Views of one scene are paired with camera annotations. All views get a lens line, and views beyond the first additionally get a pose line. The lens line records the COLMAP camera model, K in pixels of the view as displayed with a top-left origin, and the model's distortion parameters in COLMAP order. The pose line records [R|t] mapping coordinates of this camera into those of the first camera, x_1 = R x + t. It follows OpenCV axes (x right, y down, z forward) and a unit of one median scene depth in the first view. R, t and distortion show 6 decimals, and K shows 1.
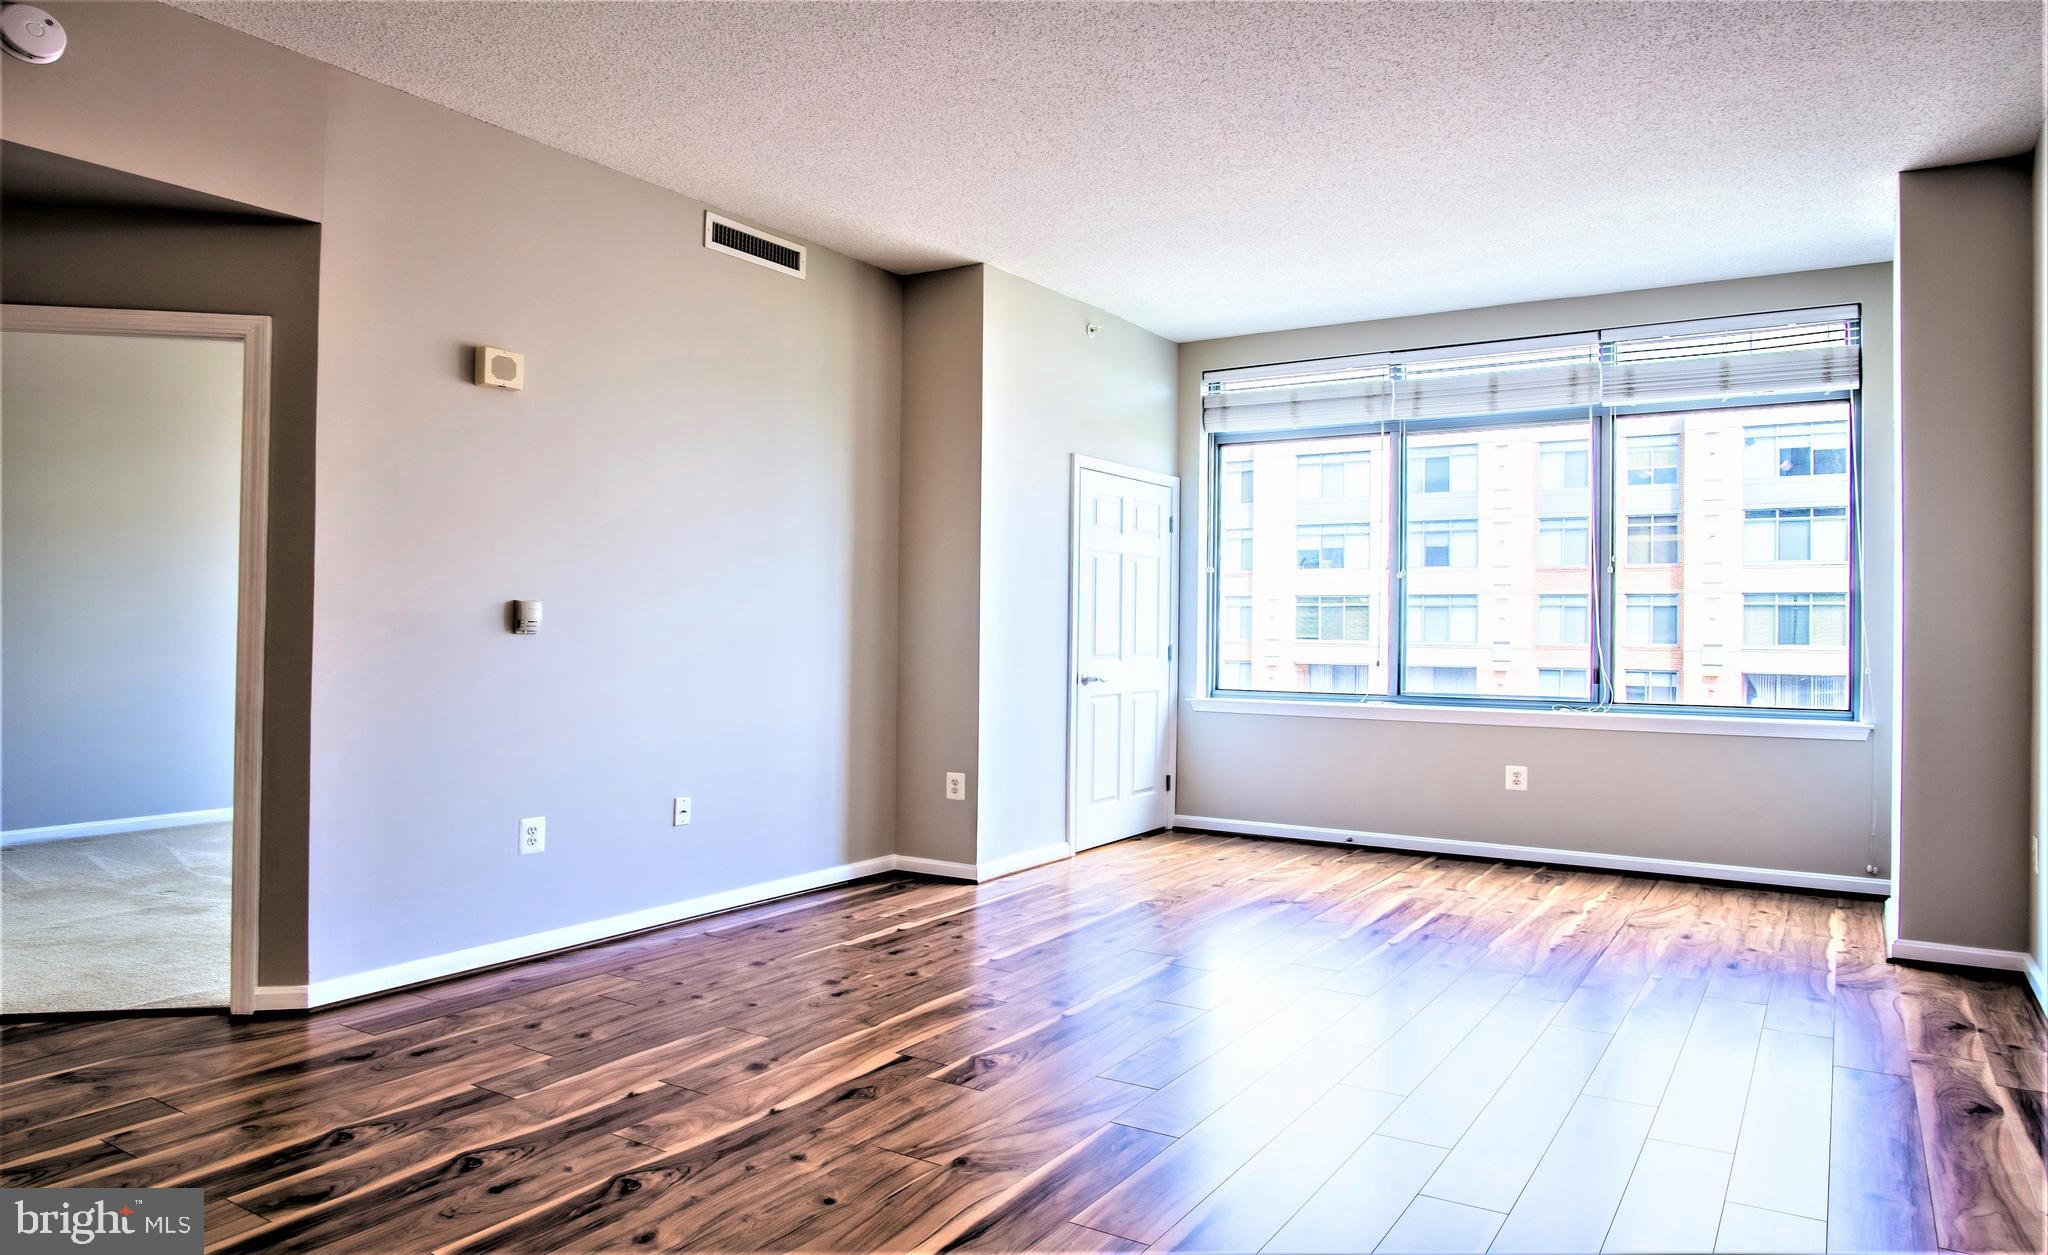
lens RADIAL K [[1323.7, 0, 992.6], [0, 1323.7, 621.1], [0, 0, 1]] dist [-0.027833, 0.004526]
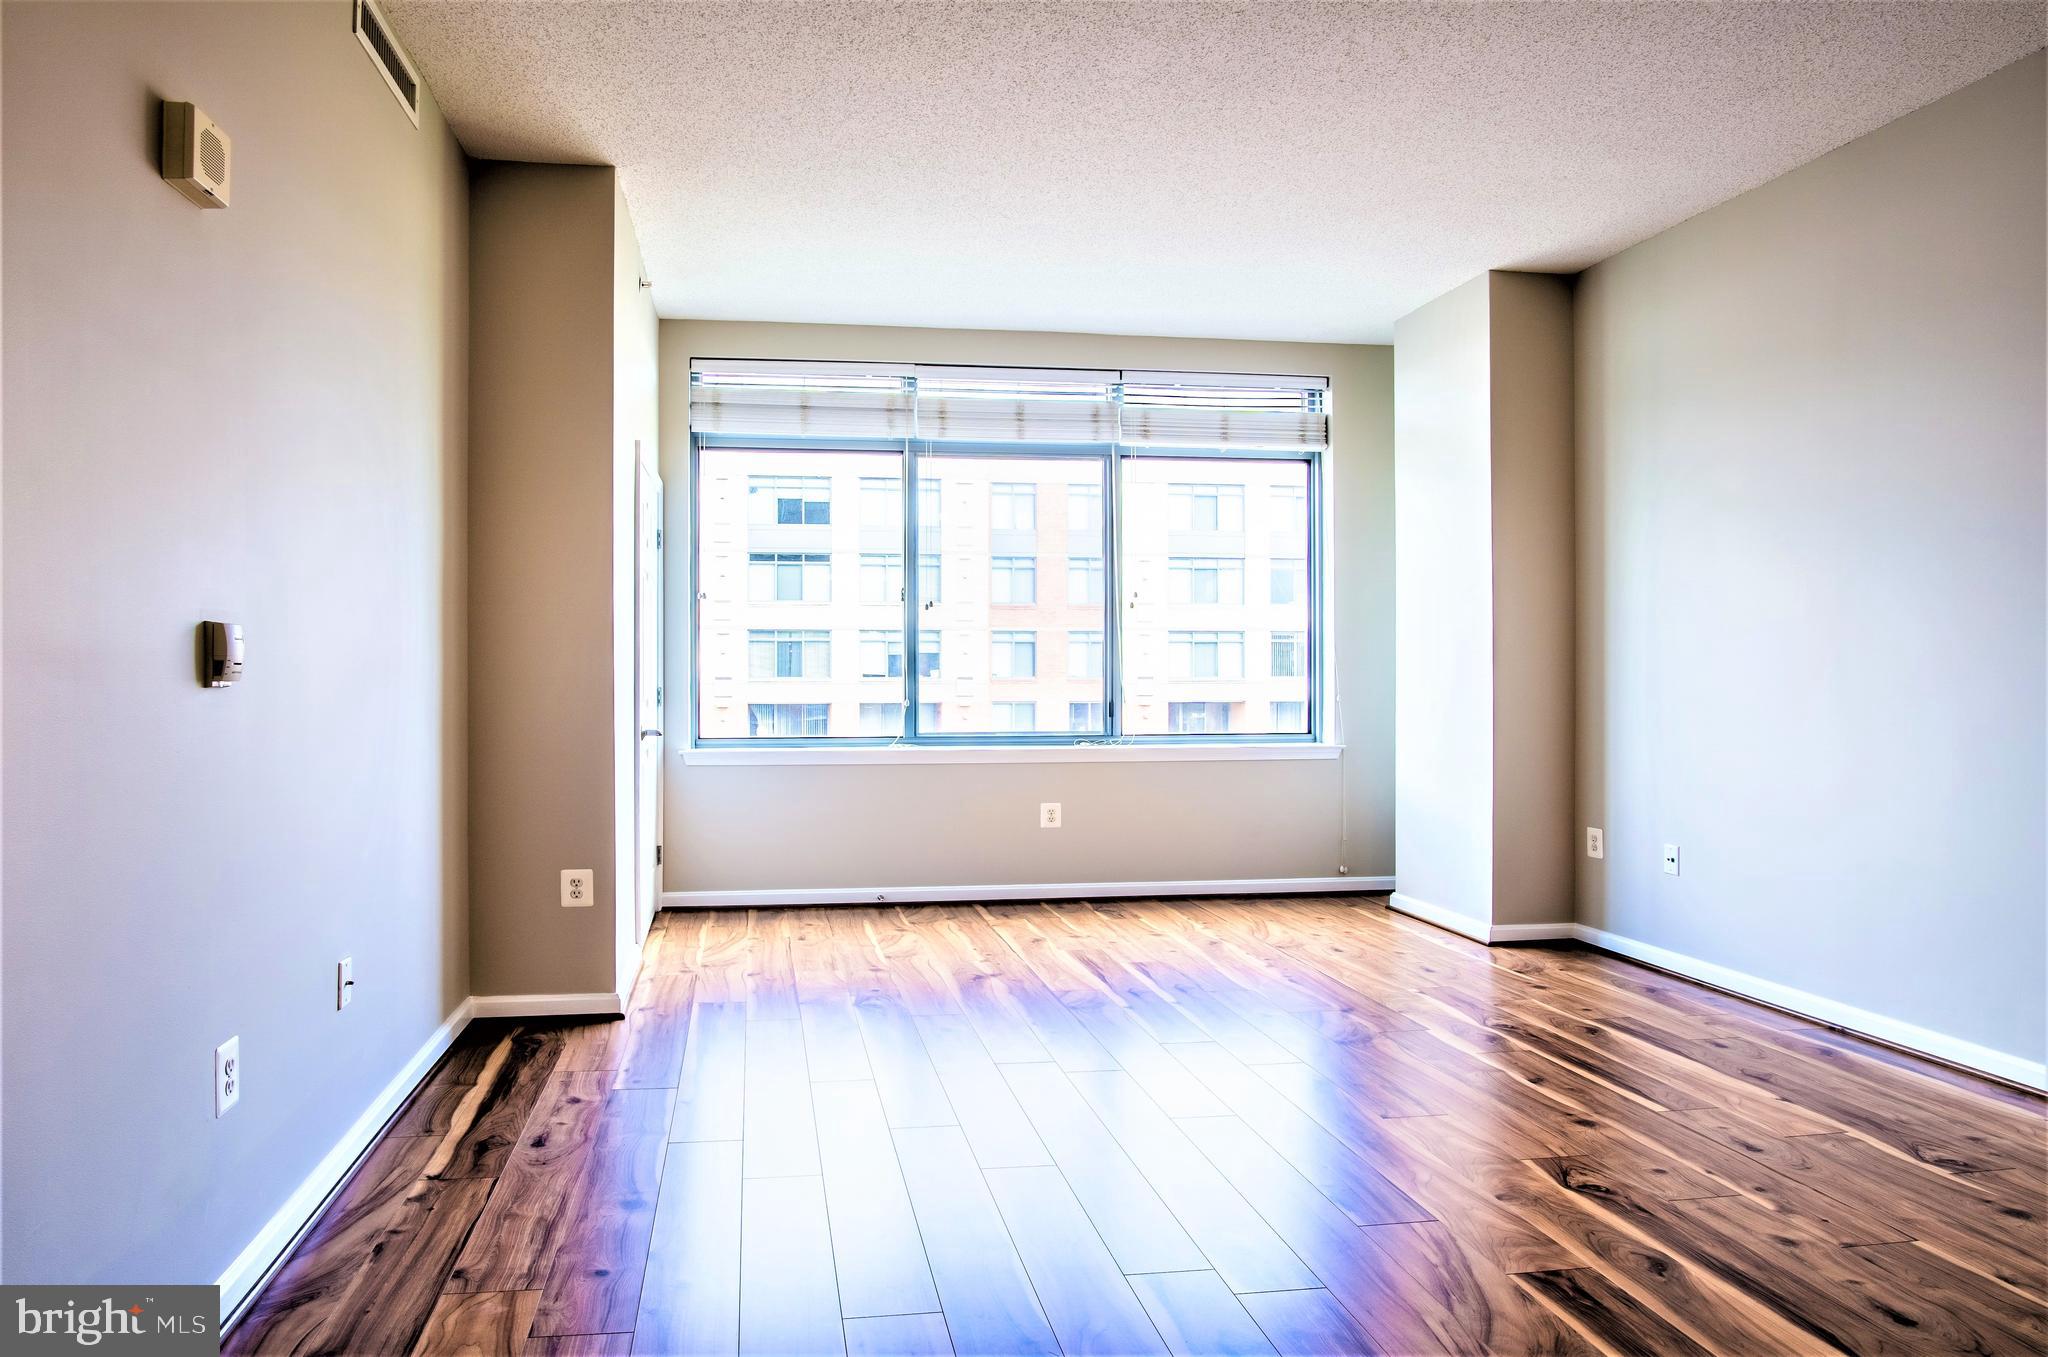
lens RADIAL K [[1371.0, 0, 971.7], [0, 1371.0, 674.3], [0, 0, 1]] dist [-0.023716, -0.000482]
pose [[0.746877, -0.012199, 0.664850, -0.339488], [0.003676, 0.999892, 0.014216, -0.001148], [-0.664952, -0.008174, 0.746842, 0.286096]]
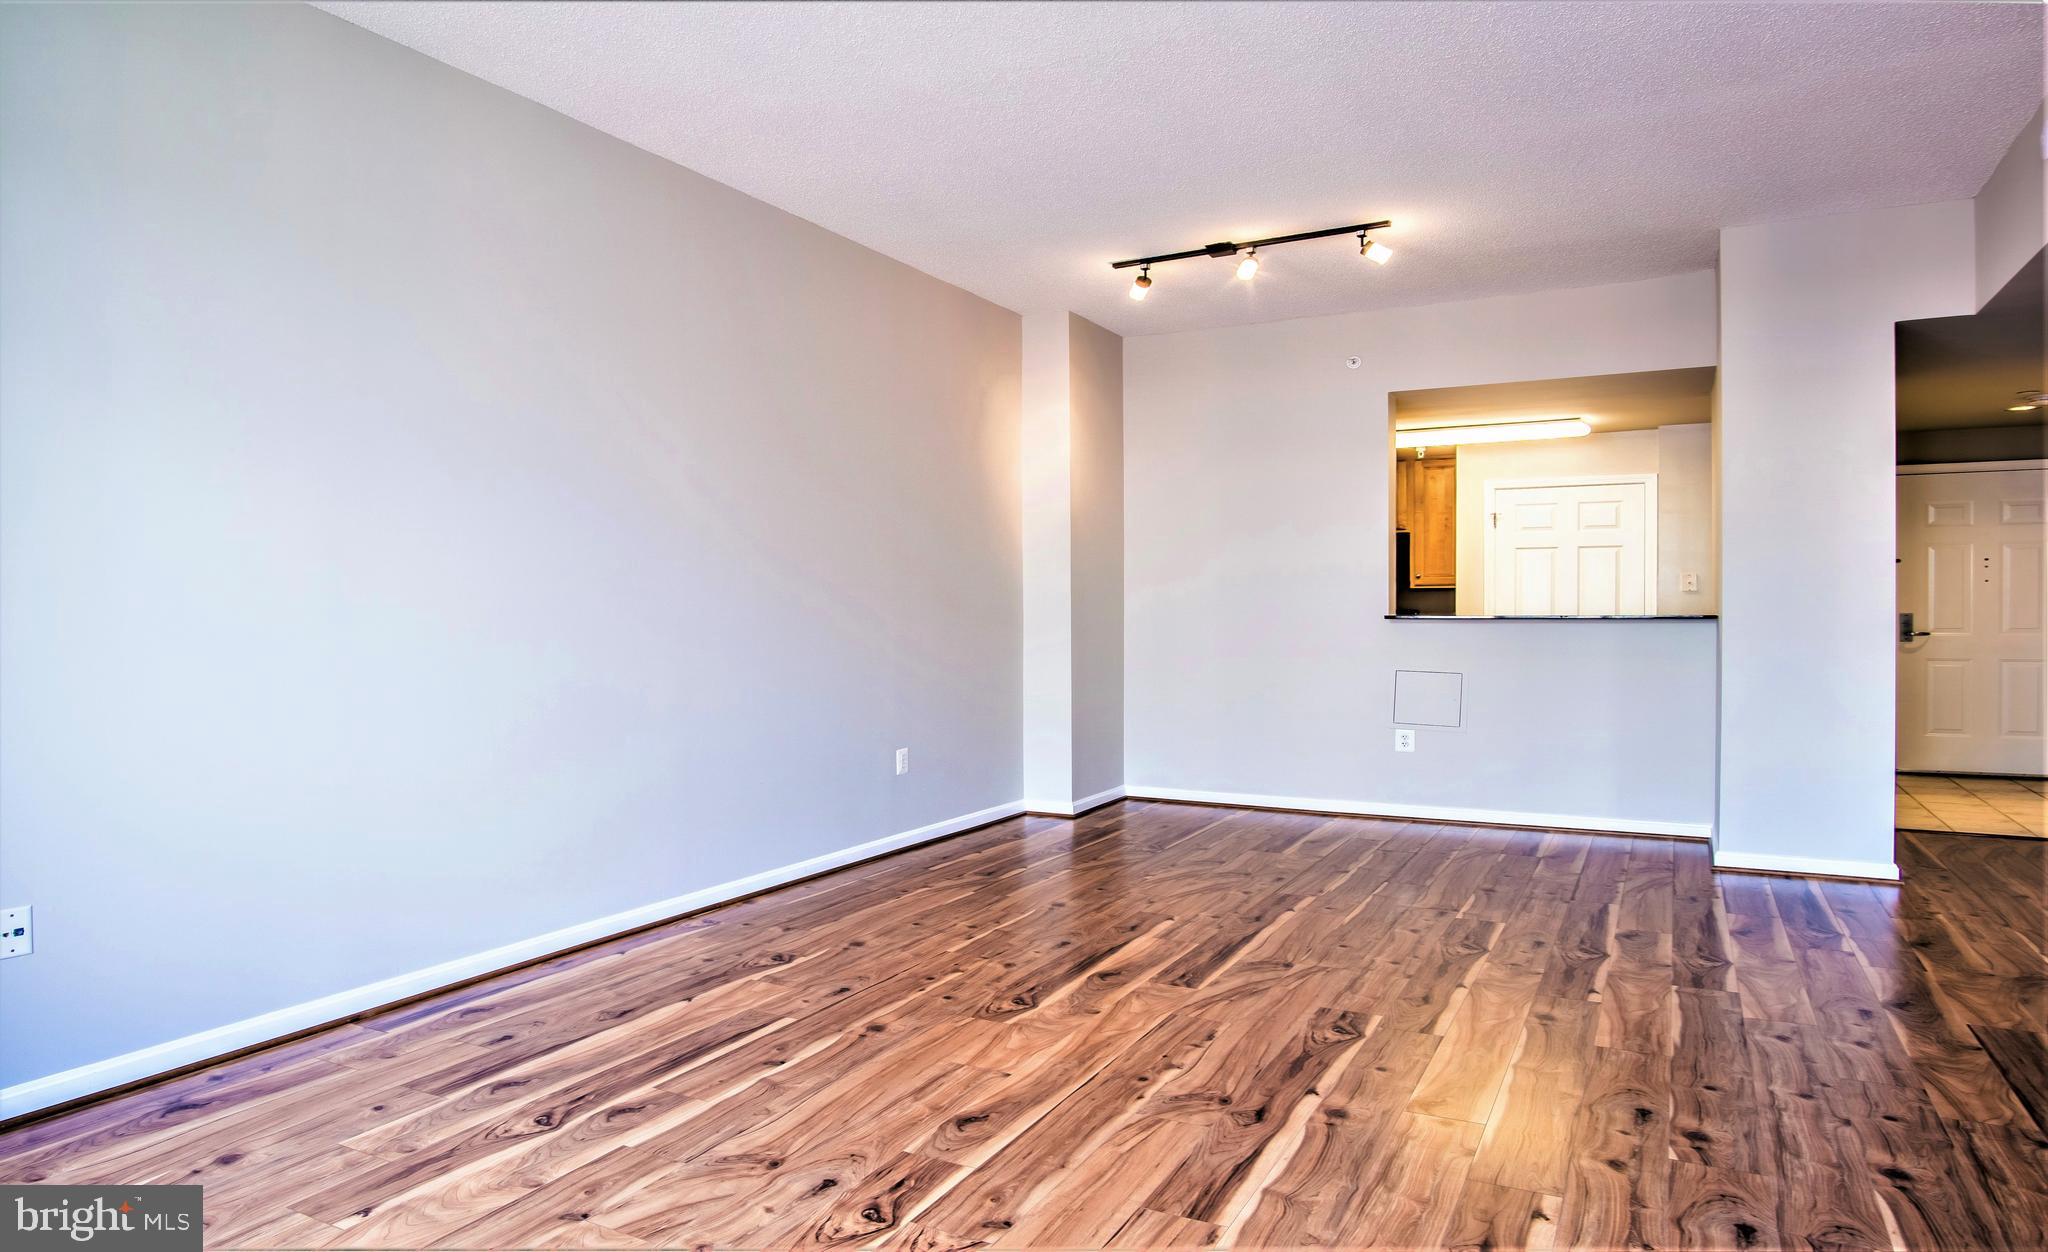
lens RADIAL K [[1303.2, 0, 963.4], [0, 1303.2, 636.5], [0, 0, 1]] dist [-0.026766, 0.005020]
pose [[-0.997856, -0.003999, -0.065333, 0.194204], [-0.004942, 0.999886, 0.014280, 0.008548], [0.065268, 0.014573, -0.997761, 1.076997]]
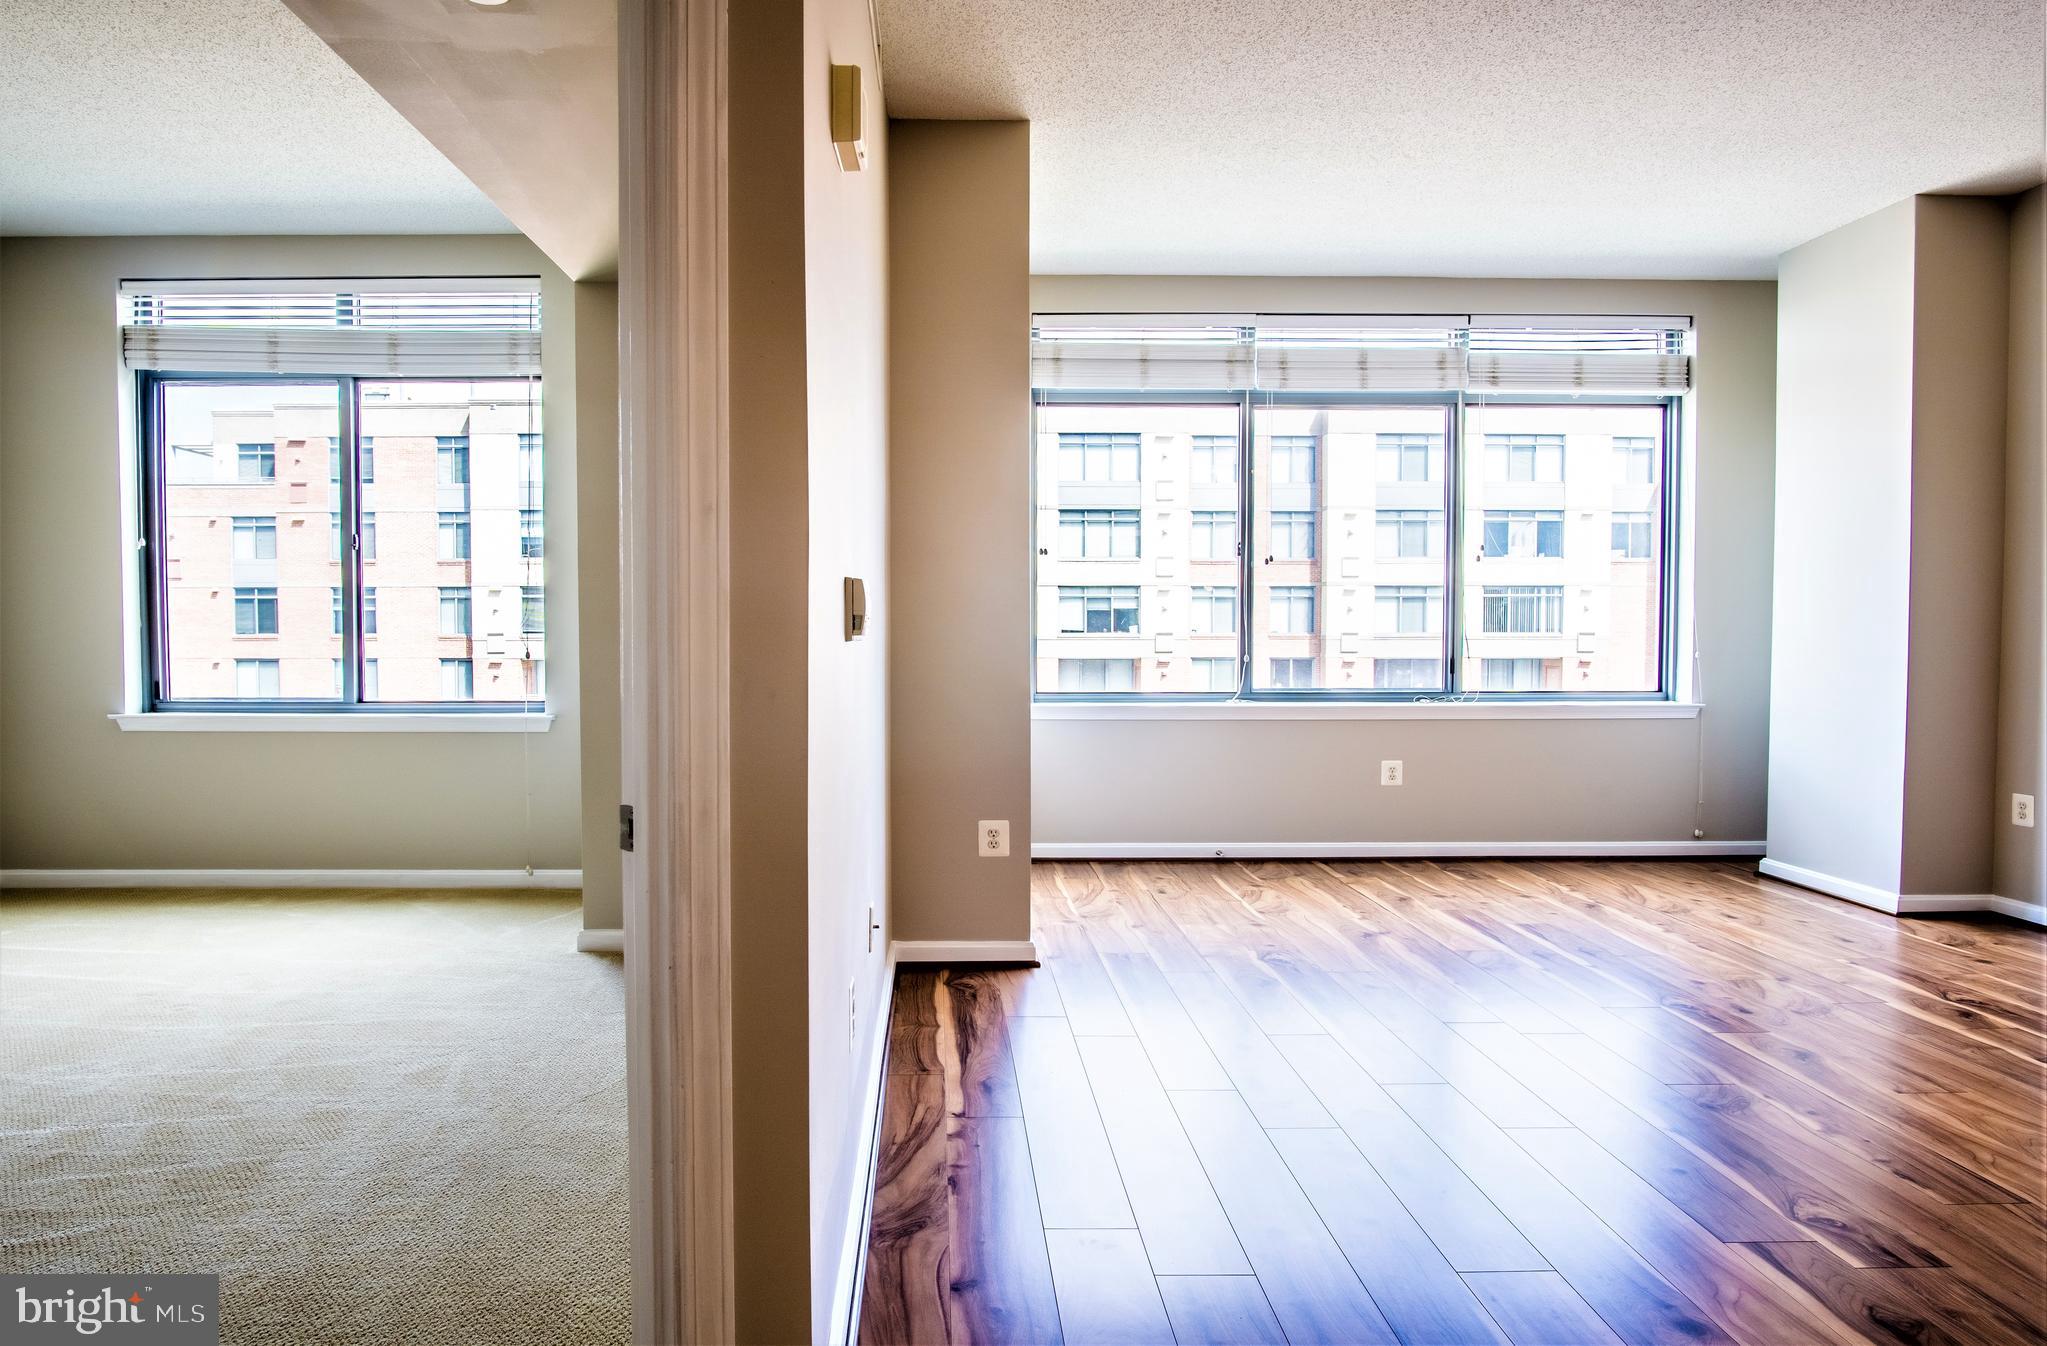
lens RADIAL K [[1365.7, 0, 975.9], [0, 1365.7, 686.0], [0, 0, 1]] dist [-0.025006, 0.004800]
pose [[0.827005, -0.035104, 0.561098, -0.432050], [0.005467, 0.998504, 0.054411, -0.001062], [-0.562168, -0.041931, 0.825959, 0.361035]]
